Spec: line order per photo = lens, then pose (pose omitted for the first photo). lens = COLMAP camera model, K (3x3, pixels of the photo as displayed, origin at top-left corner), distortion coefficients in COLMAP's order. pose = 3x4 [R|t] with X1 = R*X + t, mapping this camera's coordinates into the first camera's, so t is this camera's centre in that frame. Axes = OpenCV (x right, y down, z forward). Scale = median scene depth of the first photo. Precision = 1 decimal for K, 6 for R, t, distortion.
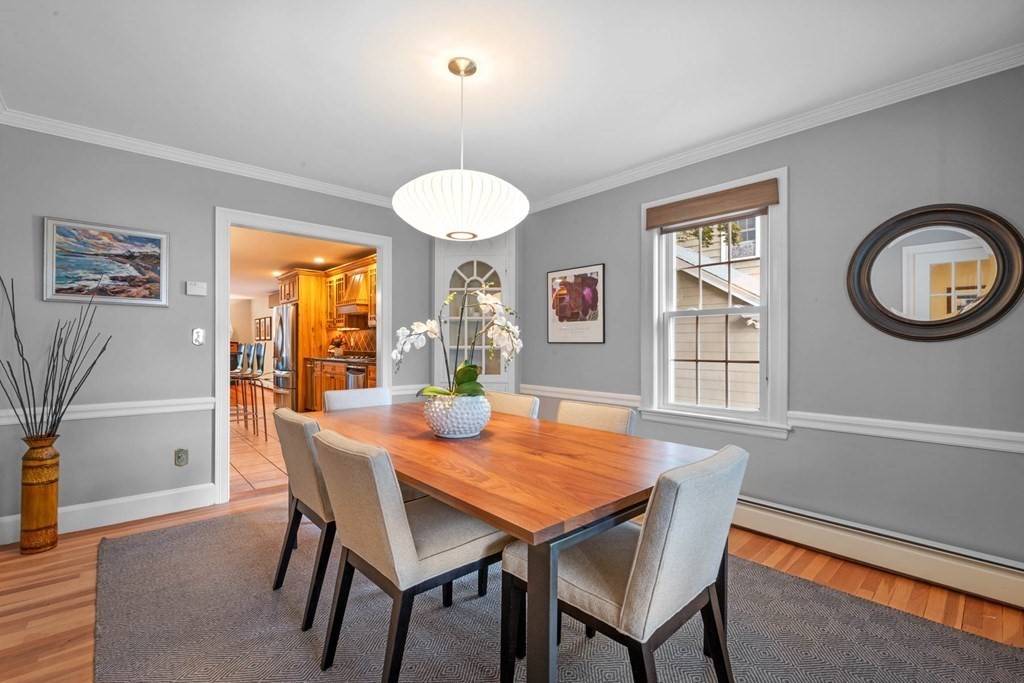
lens RADIAL K [[451.5, 0, 508.0], [0, 451.5, 344.8], [0, 0, 1]] dist [-0.004133, -0.000357]
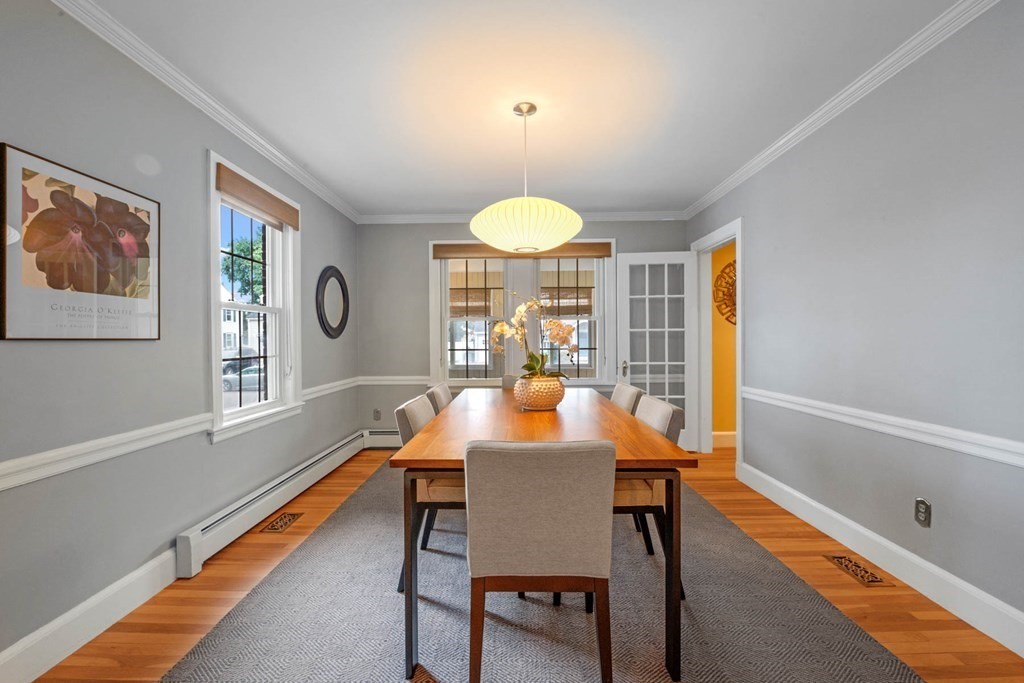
lens RADIAL K [[438.8, 0, 513.6], [0, 438.8, 338.5], [0, 0, 1]] dist [-0.002628, -0.000369]
pose [[-0.745390, 0.002534, 0.666623, -0.546708], [0.005351, 0.999983, 0.002182, -0.004418], [-0.666607, 0.005194, -0.745392, 1.211032]]
